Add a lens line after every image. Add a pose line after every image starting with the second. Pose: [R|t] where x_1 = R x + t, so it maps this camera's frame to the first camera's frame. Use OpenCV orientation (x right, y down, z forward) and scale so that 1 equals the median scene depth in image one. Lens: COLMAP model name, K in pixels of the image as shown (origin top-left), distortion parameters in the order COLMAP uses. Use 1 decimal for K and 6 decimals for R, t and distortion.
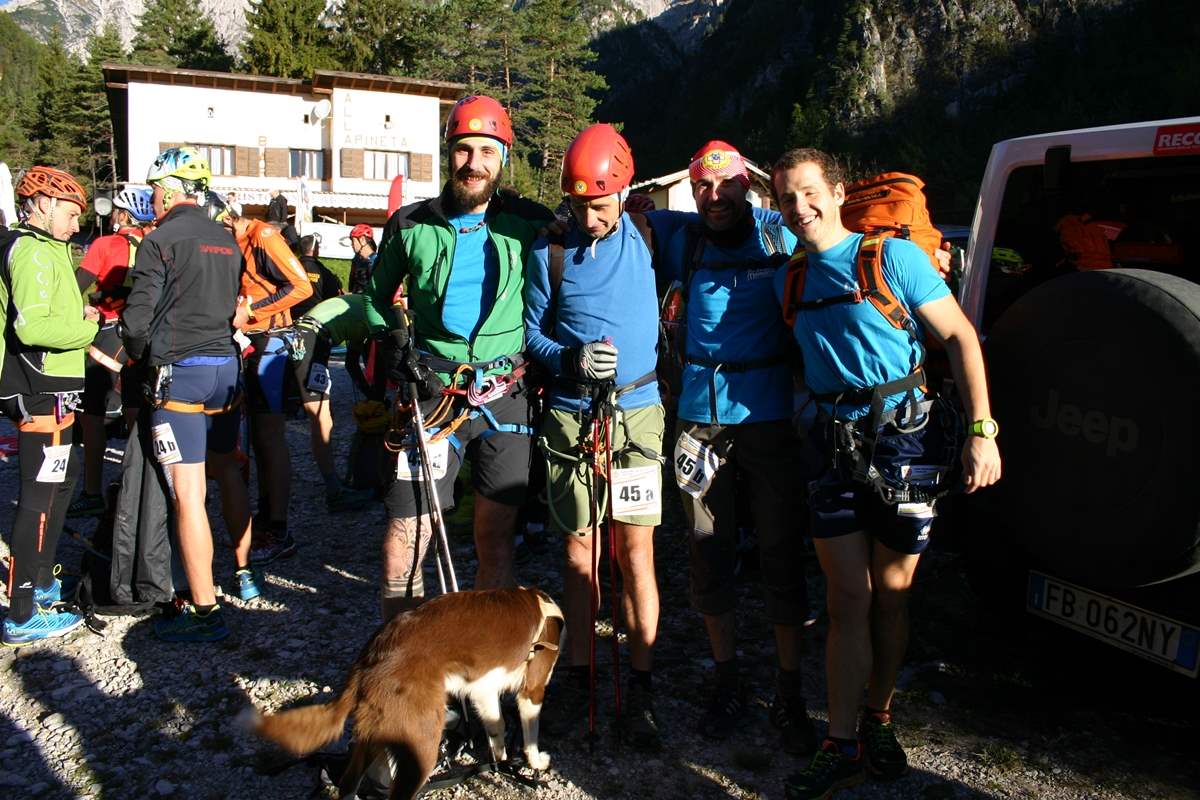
lens RADIAL K [[992.6, 0, 598.2], [0, 992.6, 412.9], [0, 0, 1]] dist [-0.147101, 0.129640]
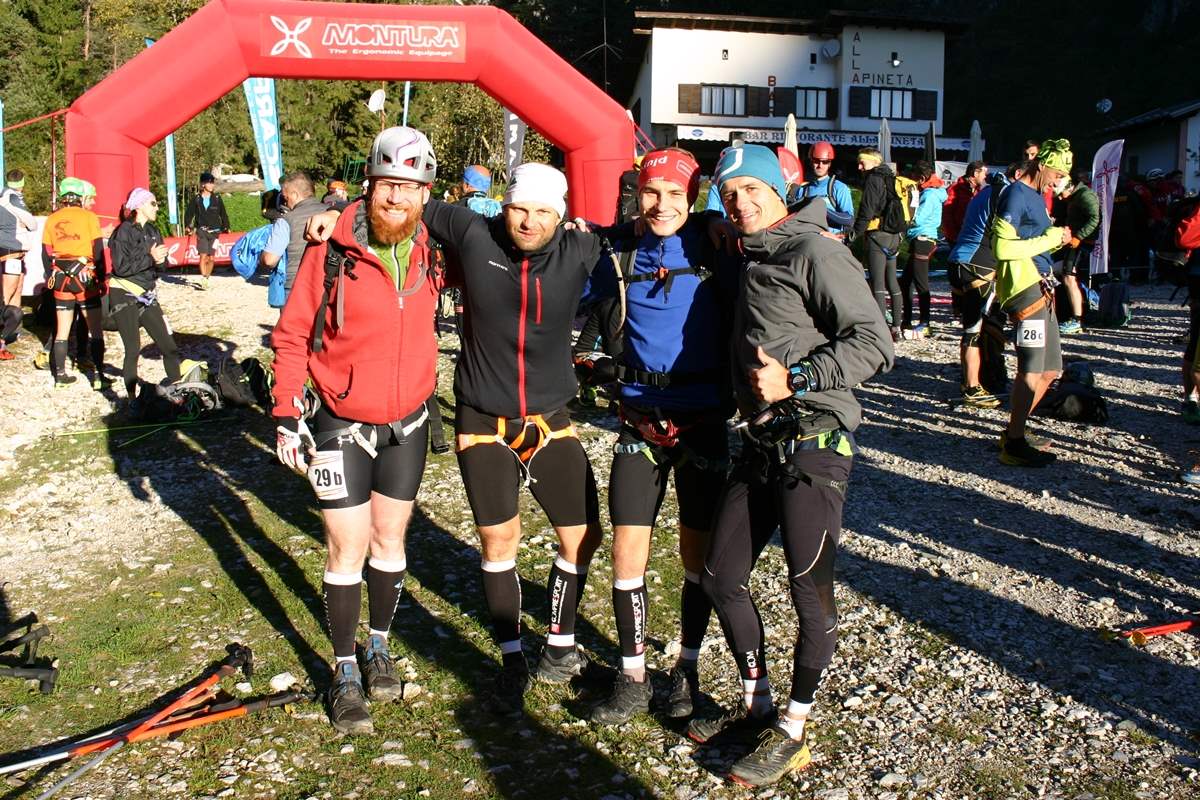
lens RADIAL K [[1156.2, 0, 591.8], [0, 1156.2, 403.8], [0, 0, 1]] dist [-0.076886, 0.000000]
pose [[0.953016, 0.041388, -0.300081, -0.100755], [-0.036046, 0.999078, 0.023318, 0.027386], [0.300769, -0.011406, 0.953629, -0.151717]]
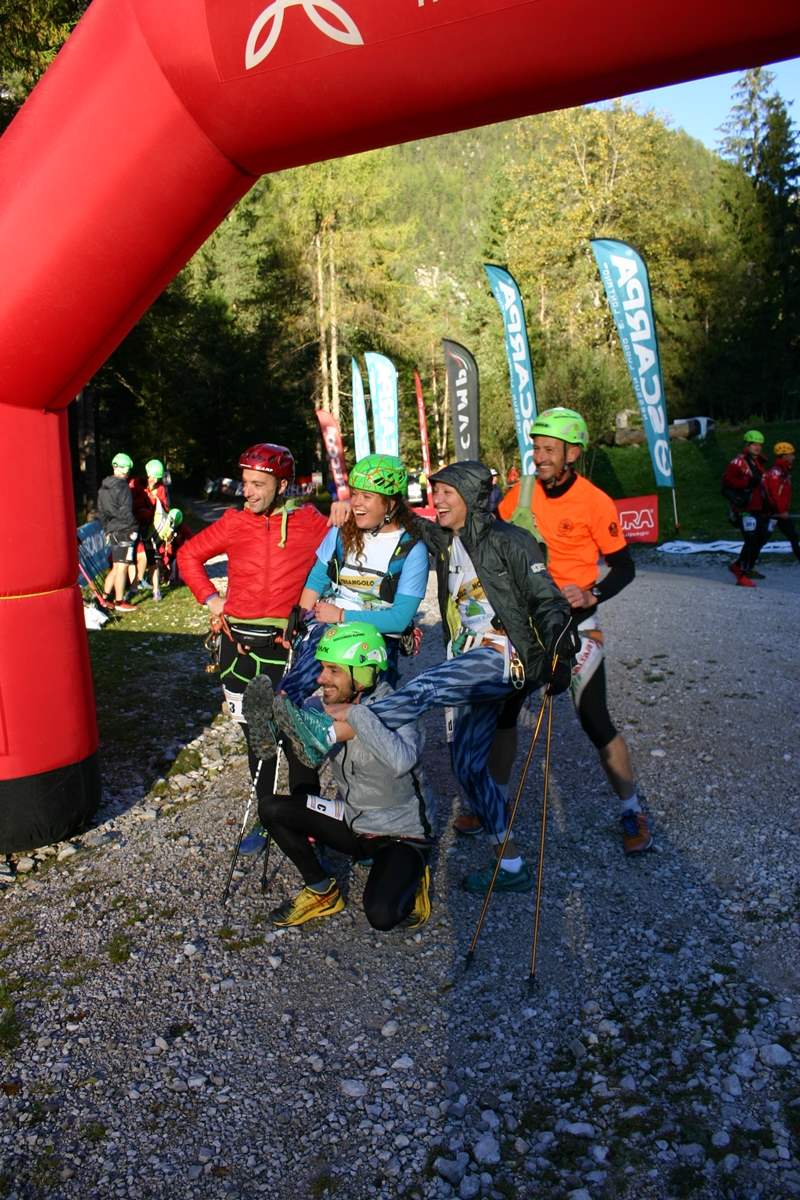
lens RADIAL K [[992.6, 0, 408.2], [0, 992.6, 602.5], [0, 0, 1]] dist [-0.147101, 0.129640]
pose [[0.603622, 0.028009, -0.796778, -0.179073], [-0.009509, 0.999565, 0.027934, -0.002732], [0.797214, -0.009285, 0.603626, 0.017828]]
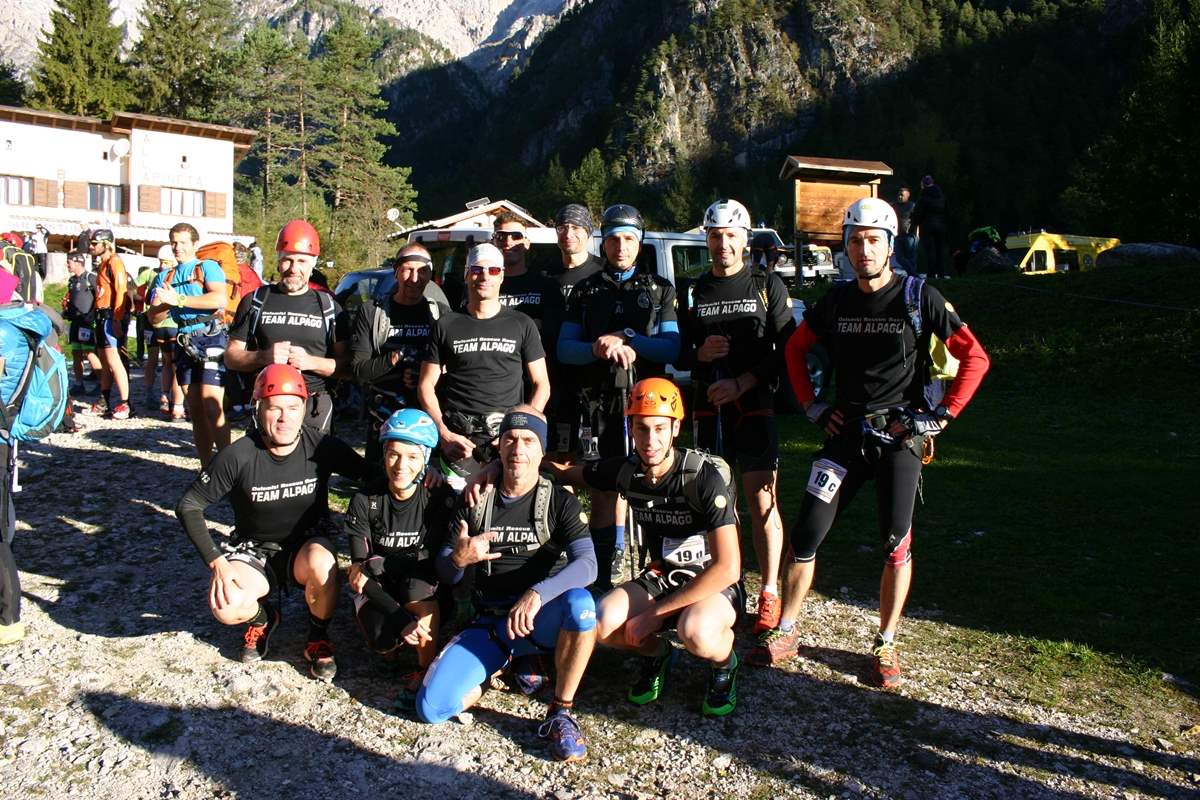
lens RADIAL K [[992.6, 0, 597.8], [0, 992.6, 407.2], [0, 0, 1]] dist [-0.147101, 0.129640]
pose [[0.981199, 0.000900, 0.192997, 0.020578], [0.007471, 0.999062, -0.042643, 0.016969], [-0.192855, 0.043283, 0.980272, -0.091925]]
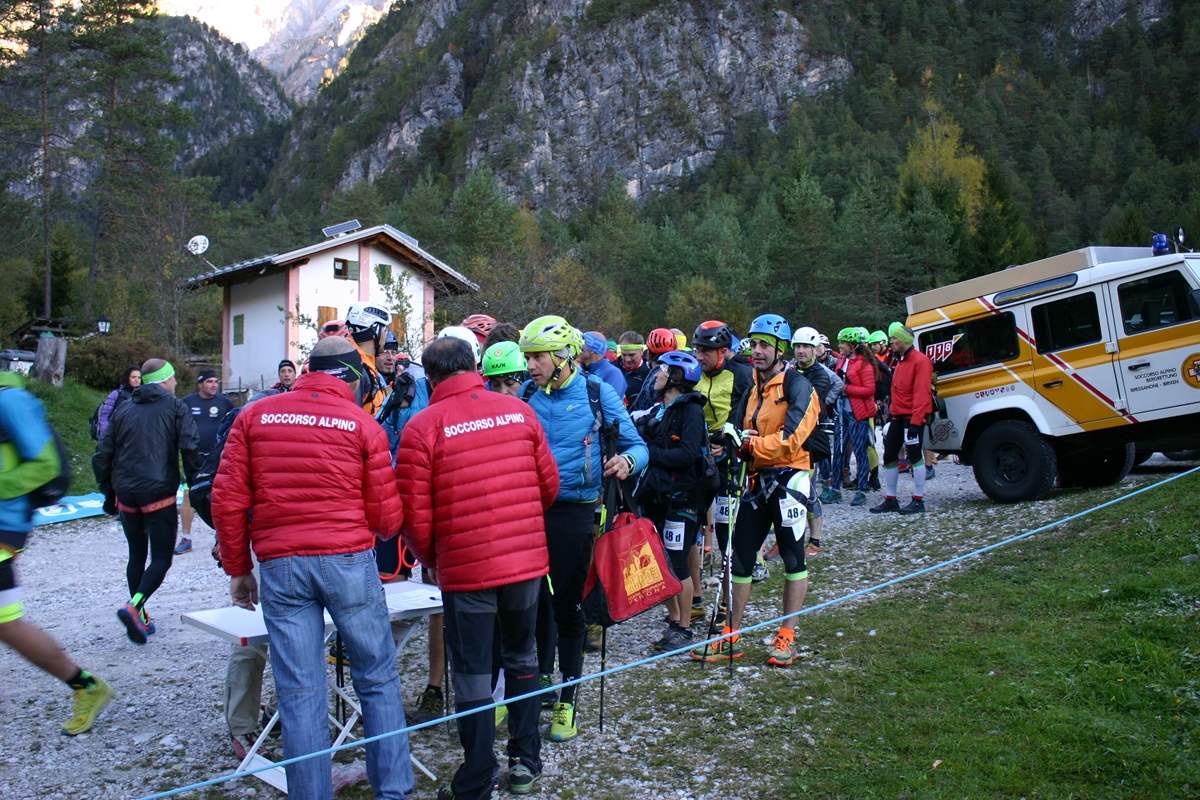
lens RADIAL K [[1273.2, 0, 593.2], [0, 1273.2, 396.2], [0, 0, 1]] dist [-0.073337, 0.000000]
pose [[0.949190, 0.014205, 0.314382, -0.002251], [0.027390, 0.991461, -0.127494, -0.019254], [-0.313508, 0.129627, 0.940696, 0.096838]]
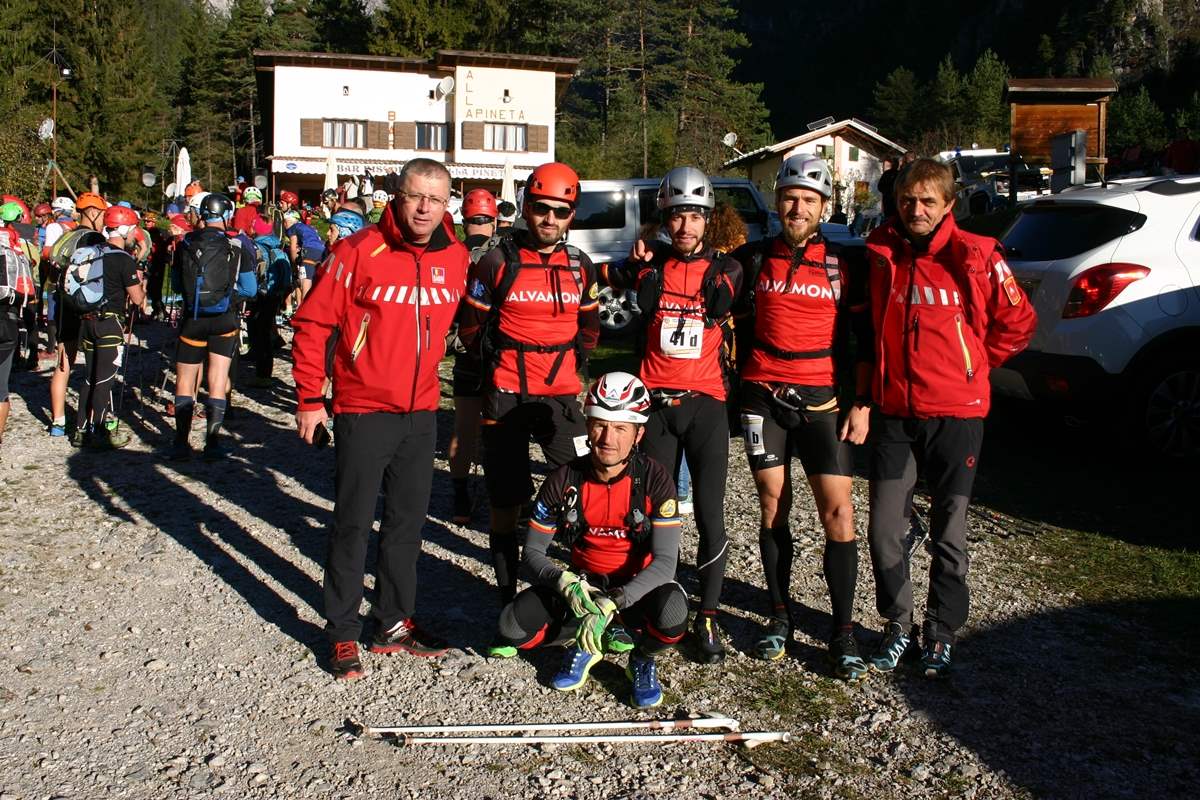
lens RADIAL K [[1211.1, 0, 594.2], [0, 1211.1, 406.6], [0, 0, 1]] dist [-0.077015, 0.000000]
pose [[0.984393, 0.020870, -0.174741, 0.080397], [-0.022253, 0.999735, -0.005957, 0.032392], [0.174570, 0.009753, 0.984596, -0.192344]]
